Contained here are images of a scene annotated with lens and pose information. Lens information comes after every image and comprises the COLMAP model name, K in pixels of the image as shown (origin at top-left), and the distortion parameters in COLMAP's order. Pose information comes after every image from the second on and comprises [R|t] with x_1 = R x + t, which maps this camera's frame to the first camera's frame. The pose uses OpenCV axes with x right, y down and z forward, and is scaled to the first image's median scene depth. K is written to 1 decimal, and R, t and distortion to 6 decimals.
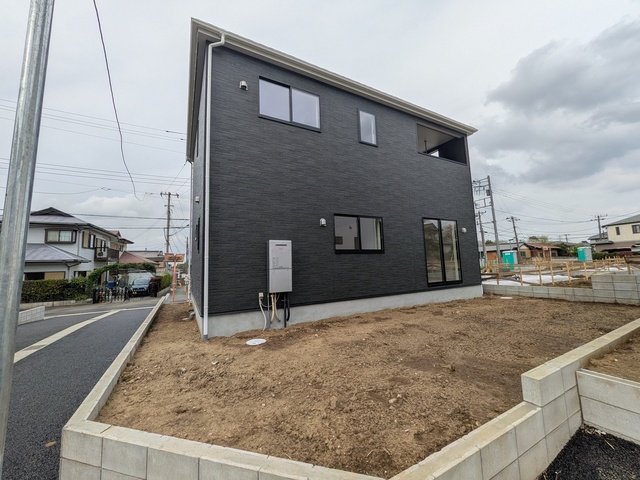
lens RADIAL K [[254.5, 0, 323.6], [0, 254.5, 238.1], [0, 0, 1]] dist [-0.002094, -0.000099]
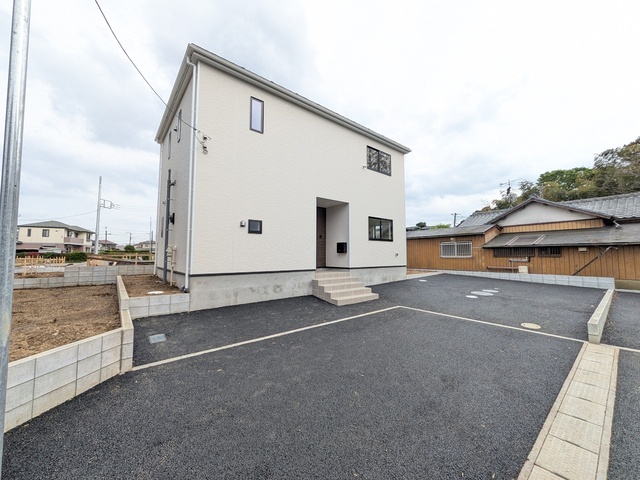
lens RADIAL K [[254.5, 0, 323.6], [0, 254.5, 238.1], [0, 0, 1]] dist [-0.002094, -0.000099]
pose [[-0.187601, 0.102767, 0.976855, -0.557162], [-0.097322, 0.987673, -0.122596, 0.025331], [-0.977412, -0.118069, -0.175287, -0.098780]]
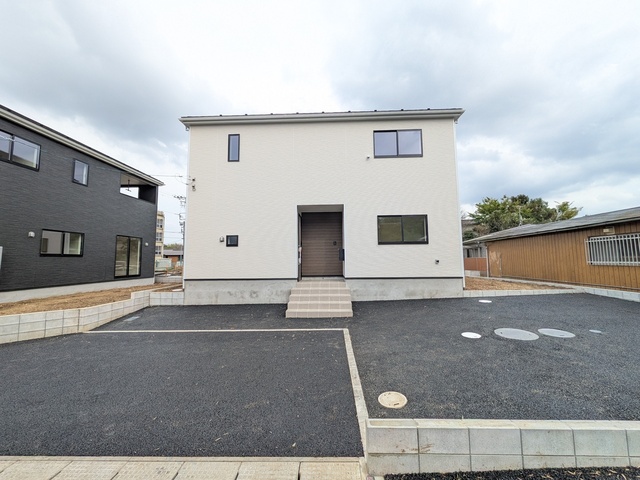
lens RADIAL K [[254.5, 0, 323.6], [0, 254.5, 238.1], [0, 0, 1]] dist [-0.002094, -0.000099]
pose [[0.512061, 0.103270, 0.852719, -0.331551], [-0.098086, 0.993283, -0.061392, -0.100476], [-0.853330, -0.052204, 0.518751, -1.021888]]
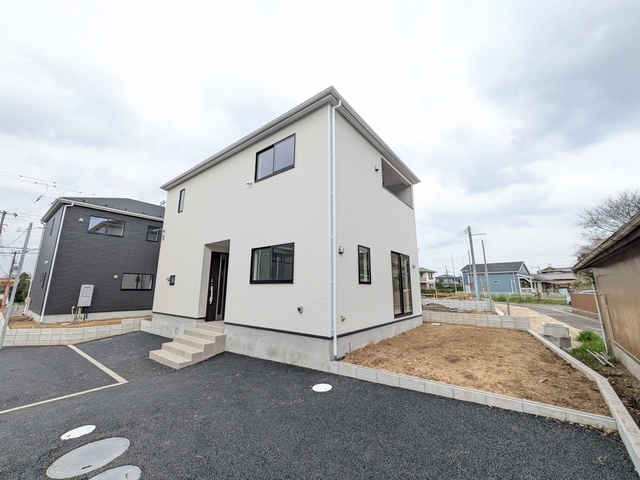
lens RADIAL K [[254.5, 0, 323.6], [0, 254.5, 238.1], [0, 0, 1]] dist [-0.002094, -0.000099]
pose [[0.915988, 0.114879, 0.384407, 0.699963], [-0.076994, 0.990654, -0.112589, -0.258602], [-0.393748, 0.073534, 0.916272, -1.661501]]
